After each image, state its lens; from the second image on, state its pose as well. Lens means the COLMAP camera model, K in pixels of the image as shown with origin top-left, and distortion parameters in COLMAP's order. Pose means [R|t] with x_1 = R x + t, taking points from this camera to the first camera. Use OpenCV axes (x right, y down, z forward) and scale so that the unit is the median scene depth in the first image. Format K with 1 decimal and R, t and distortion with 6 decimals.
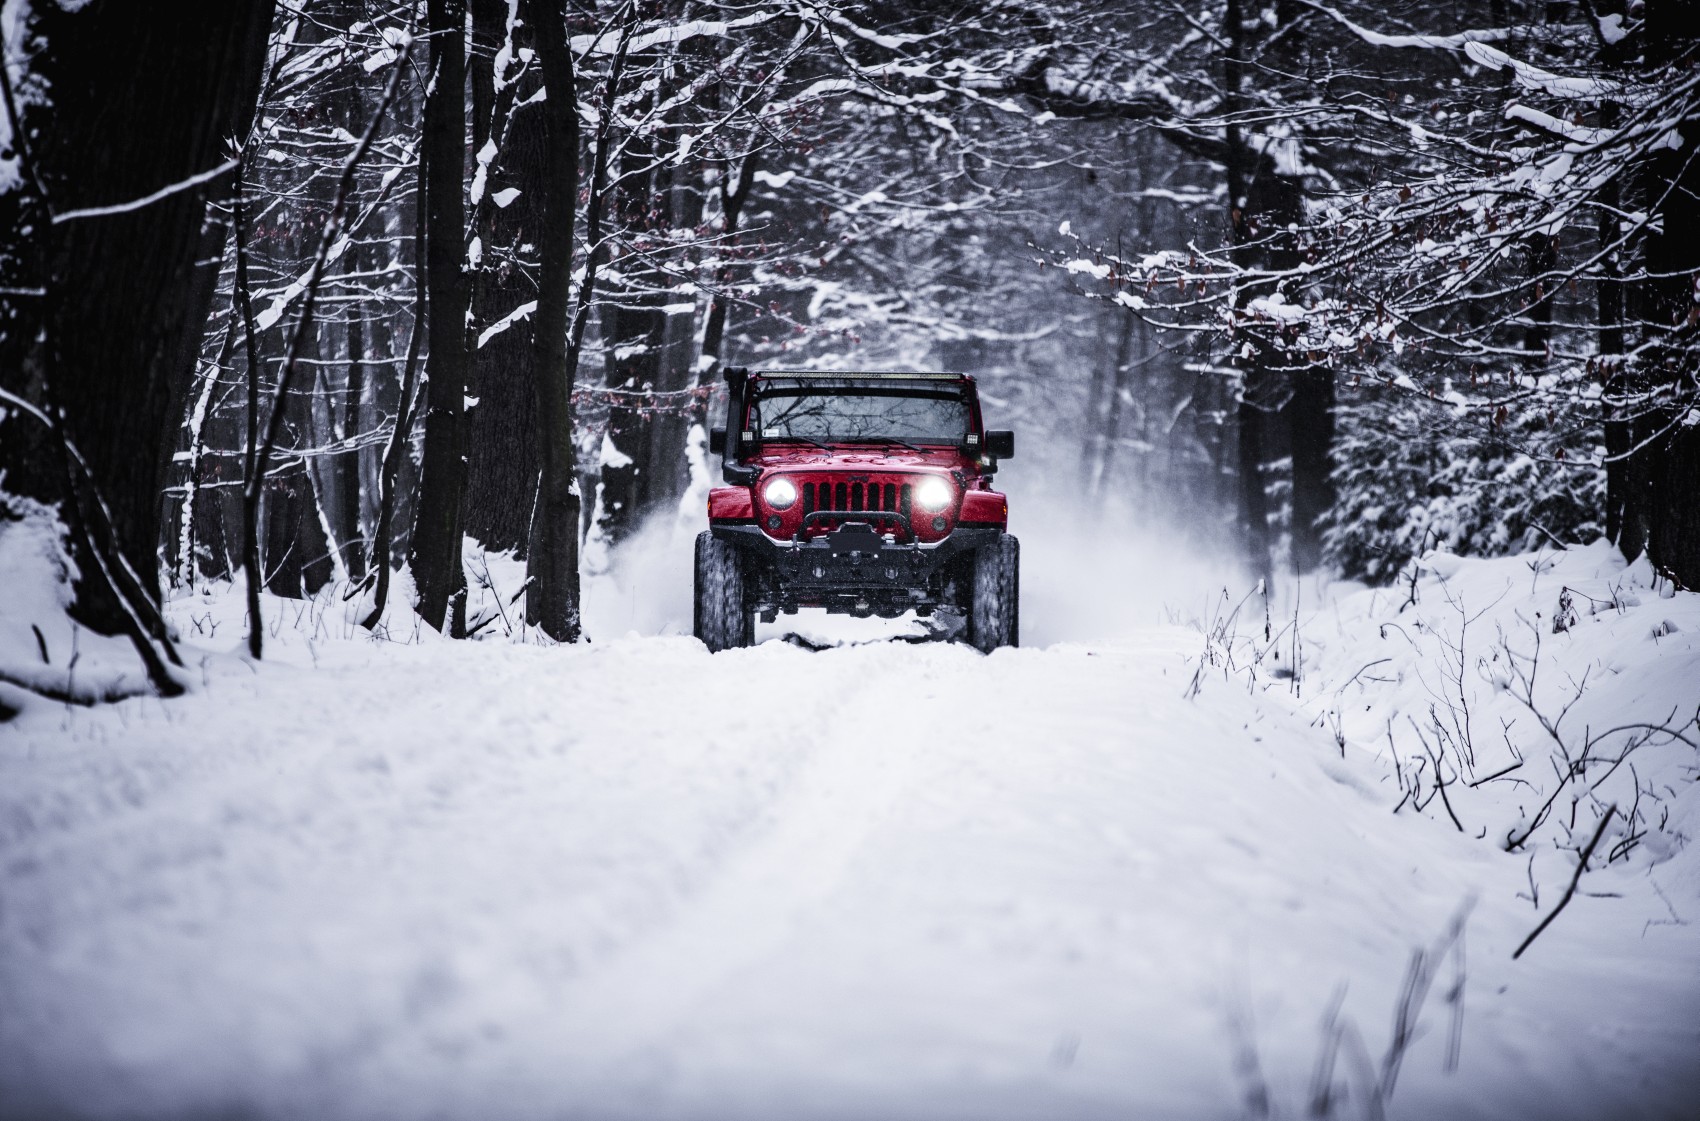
lens RADIAL K [[9501.6, 0, 831.9], [0, 9501.6, 589.1], [0, 0, 1]] dist [2.615988, 0.000000]
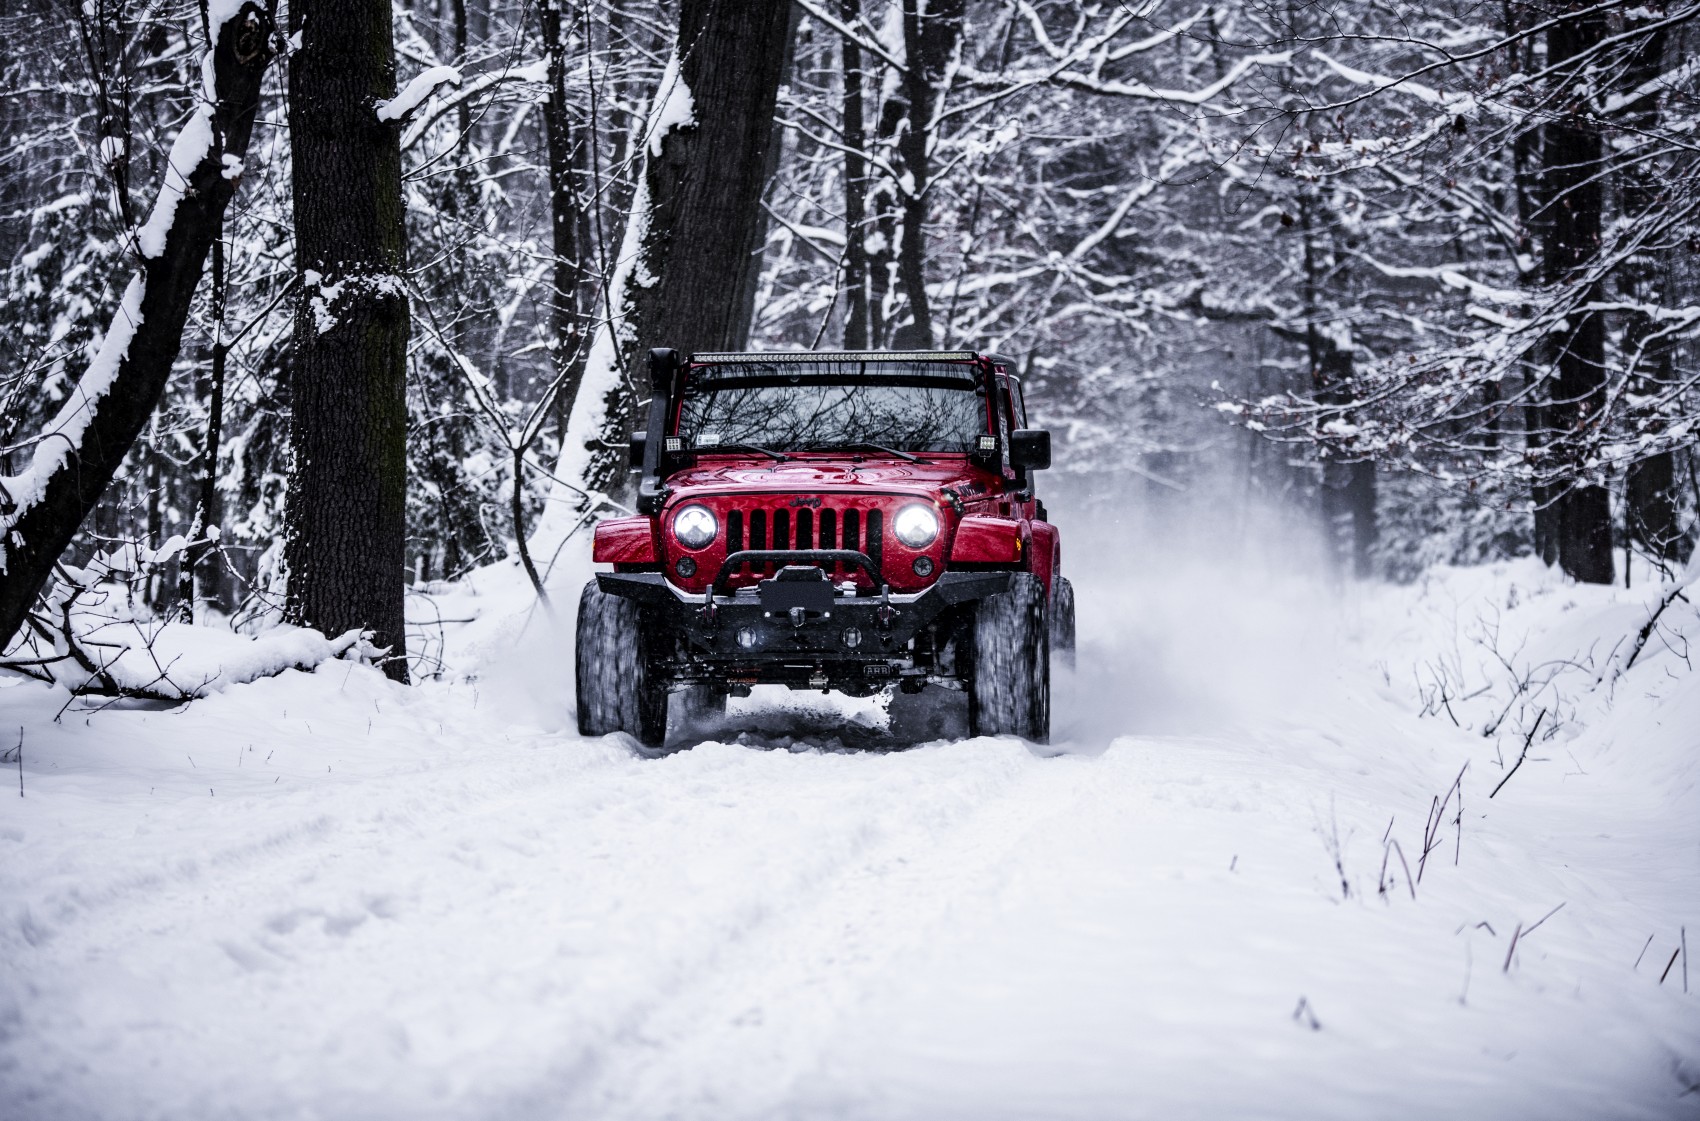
lens RADIAL K [[5429.6, 0, 837.0], [0, 5429.6, 558.3], [0, 0, 1]] dist [0.376368, 0.000000]
pose [[0.998336, -0.034200, -0.046432, 0.023315], [0.033824, 0.999388, -0.008869, -0.003767], [0.046707, 0.007283, 0.998882, 0.598574]]
